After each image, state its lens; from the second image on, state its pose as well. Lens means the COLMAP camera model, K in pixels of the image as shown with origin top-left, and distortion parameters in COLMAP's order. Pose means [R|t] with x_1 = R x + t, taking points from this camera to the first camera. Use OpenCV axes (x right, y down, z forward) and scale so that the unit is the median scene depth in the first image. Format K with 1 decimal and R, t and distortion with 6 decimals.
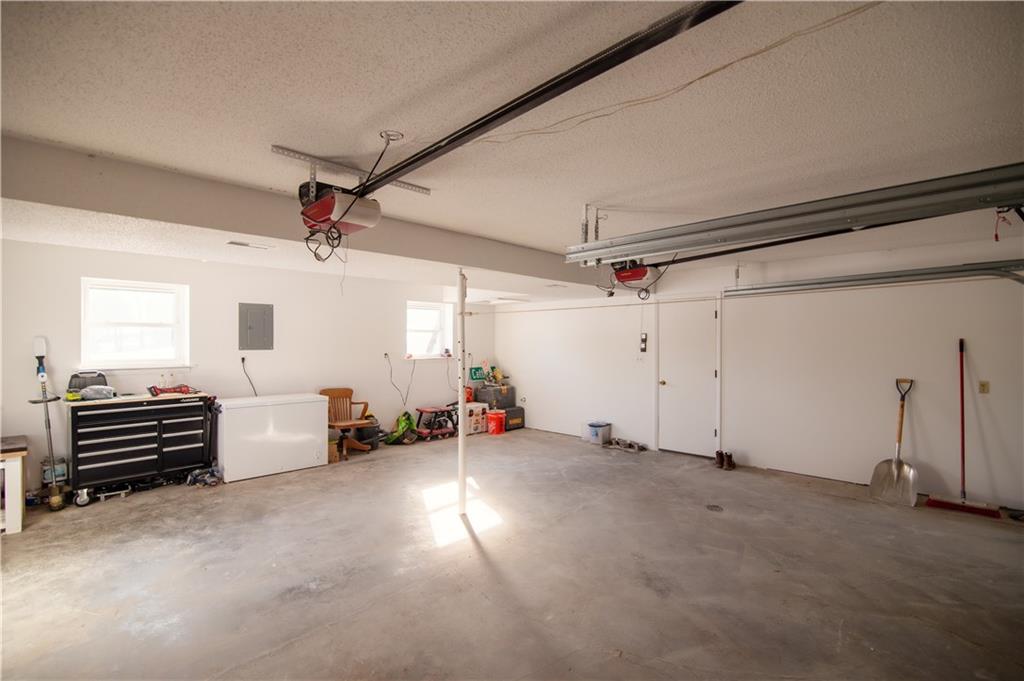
lens RADIAL K [[458.9, 0, 510.5], [0, 458.9, 345.0], [0, 0, 1]] dist [-0.020396, 0.000619]
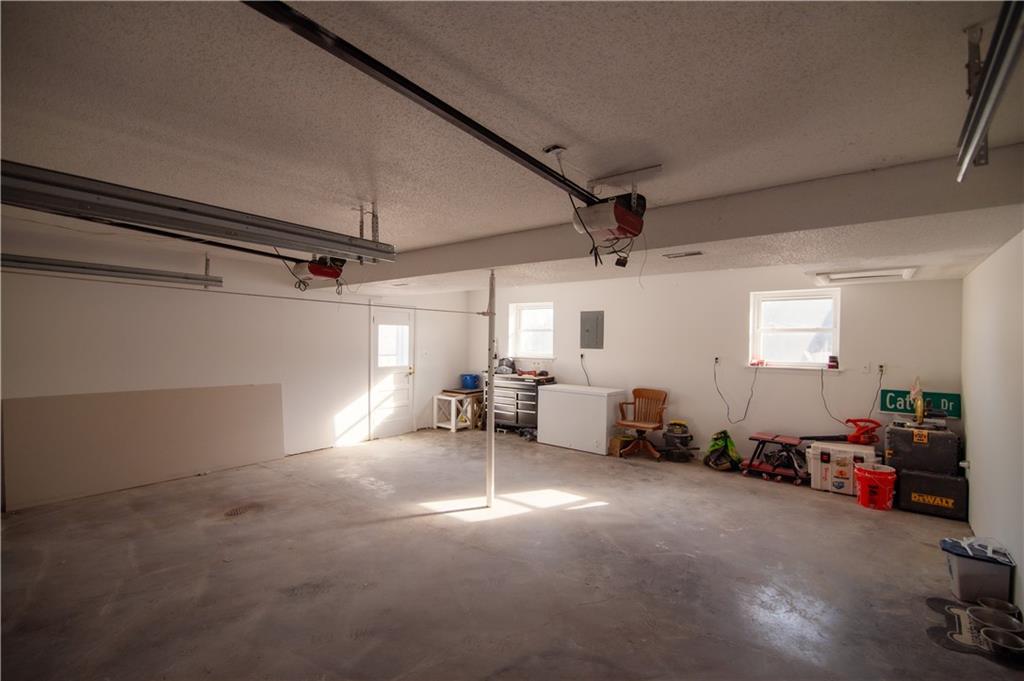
lens RADIAL K [[458.9, 0, 510.5], [0, 458.9, 345.0], [0, 0, 1]] dist [-0.020396, 0.000619]
pose [[0.098876, 0.009400, -0.995055, 0.713032], [-0.021006, 0.999752, 0.007357, -0.004163], [0.994878, 0.020175, 0.099049, 0.719080]]
